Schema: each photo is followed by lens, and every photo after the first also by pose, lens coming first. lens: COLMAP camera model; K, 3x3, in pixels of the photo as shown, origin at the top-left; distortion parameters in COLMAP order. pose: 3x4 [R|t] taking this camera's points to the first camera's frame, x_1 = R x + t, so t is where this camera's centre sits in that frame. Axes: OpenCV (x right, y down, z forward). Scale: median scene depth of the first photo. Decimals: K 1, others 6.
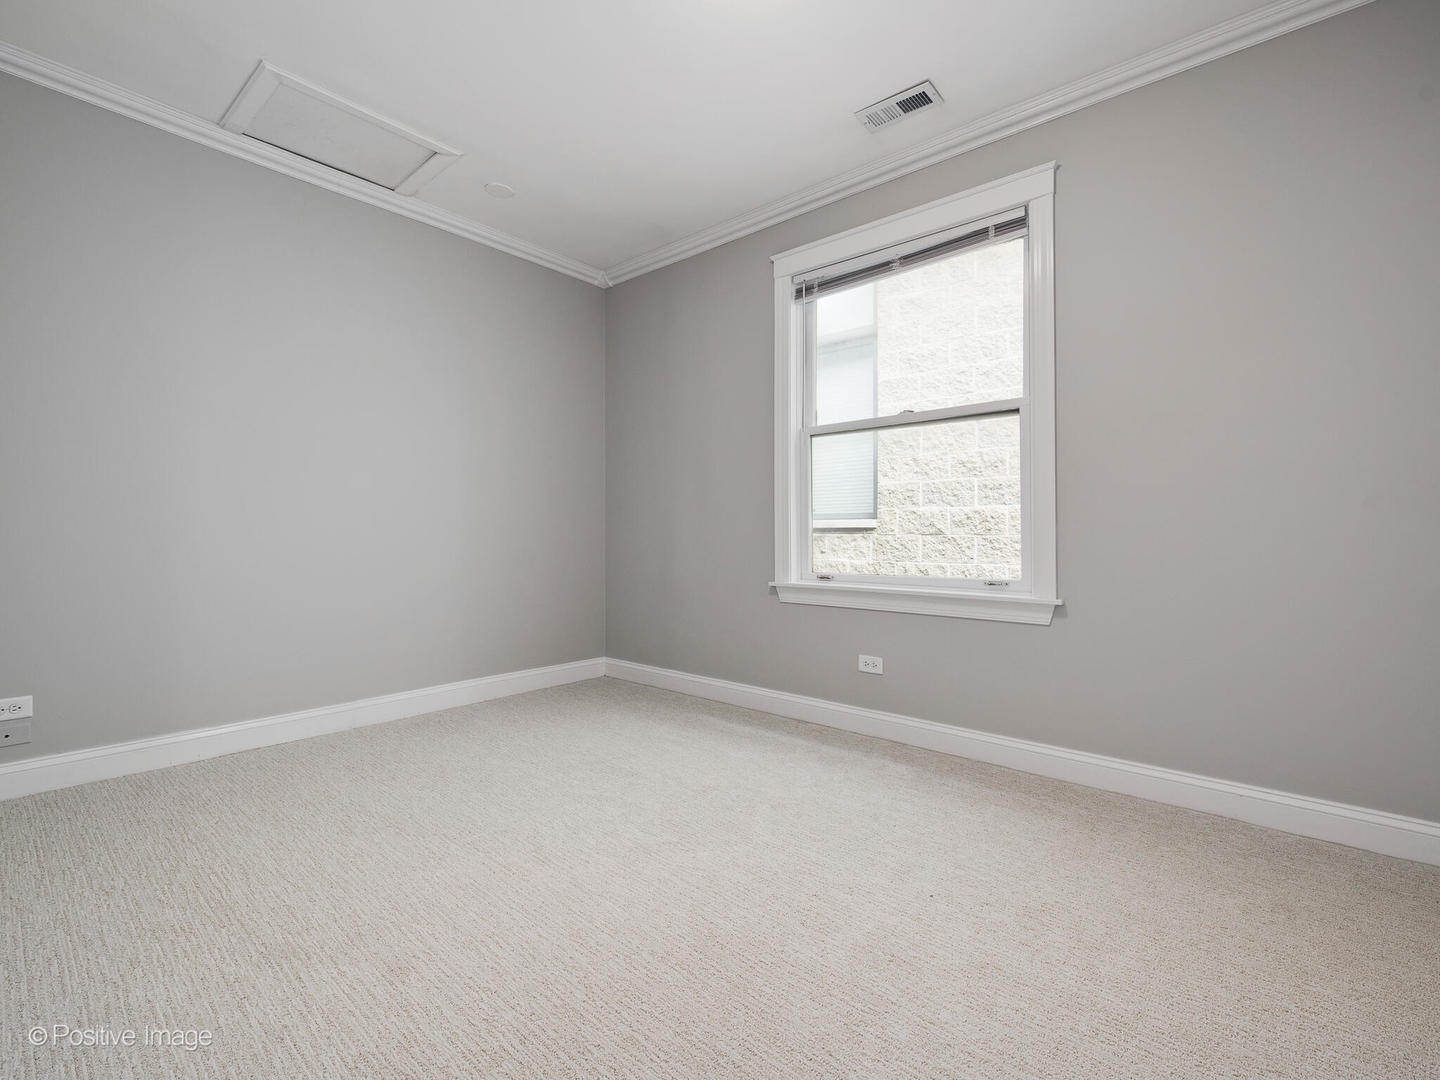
lens RADIAL K [[644.3, 0, 721.9], [0, 644.3, 536.5], [0, 0, 1]] dist [-0.003619, -0.000808]
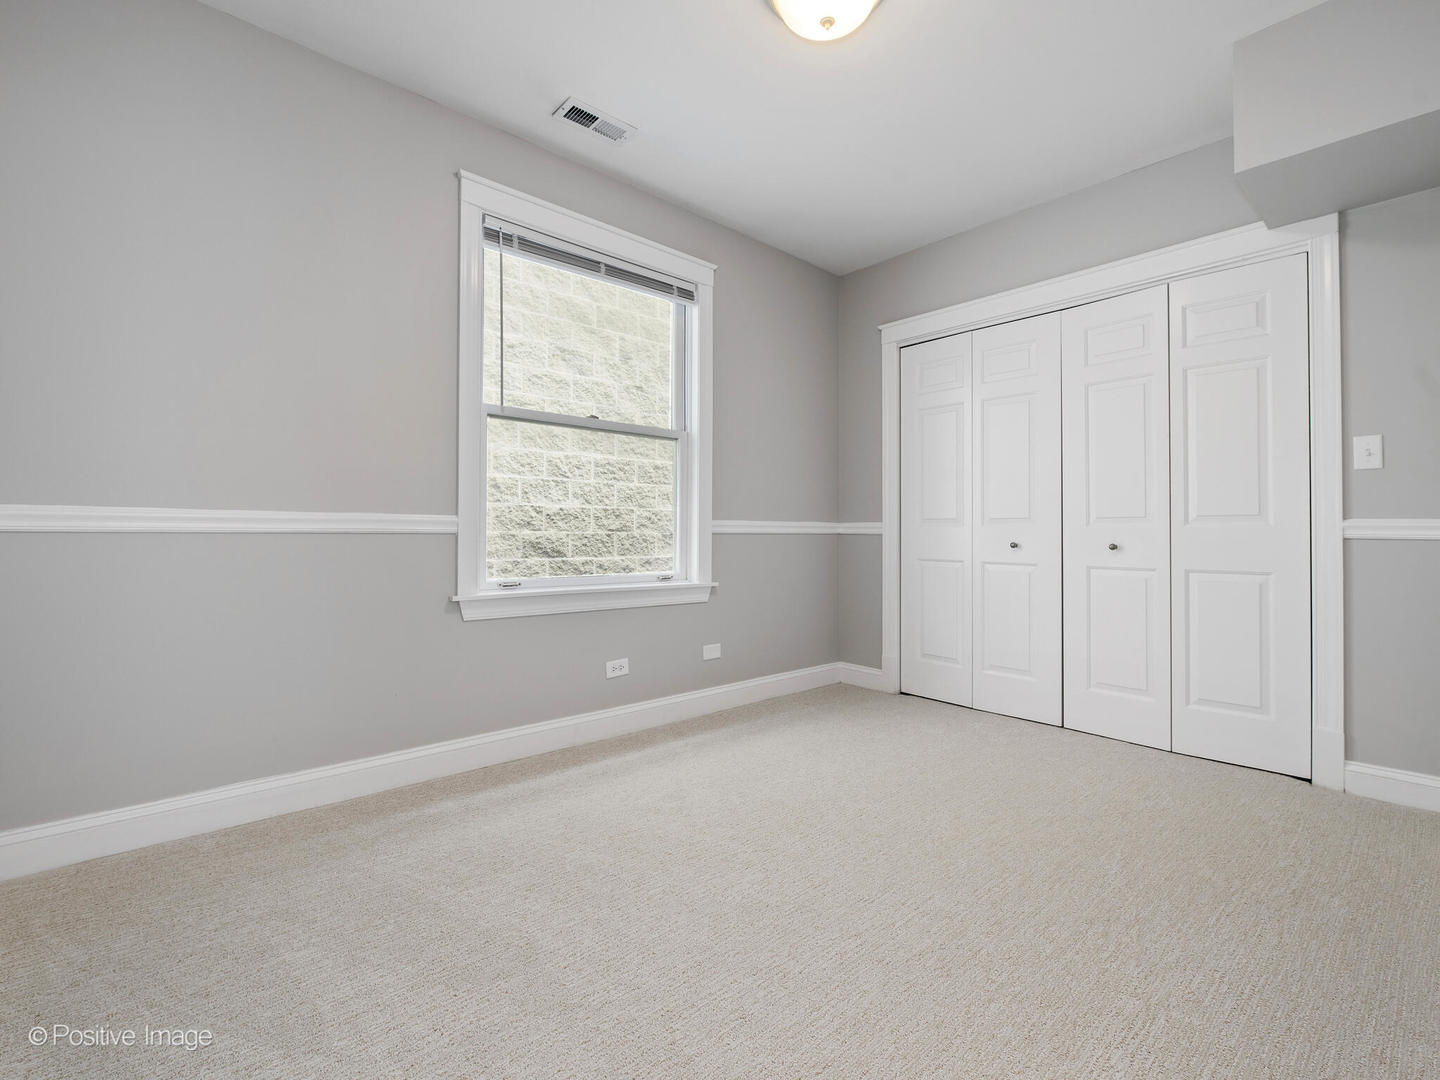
lens RADIAL K [[644.3, 0, 721.9], [0, 644.3, 536.5], [0, 0, 1]] dist [-0.003619, -0.000808]
pose [[0.133454, 0.007527, 0.991026, -0.777576], [0.000604, 0.999970, -0.007676, 0.009083], [-0.991055, 0.001623, 0.133445, 0.731639]]
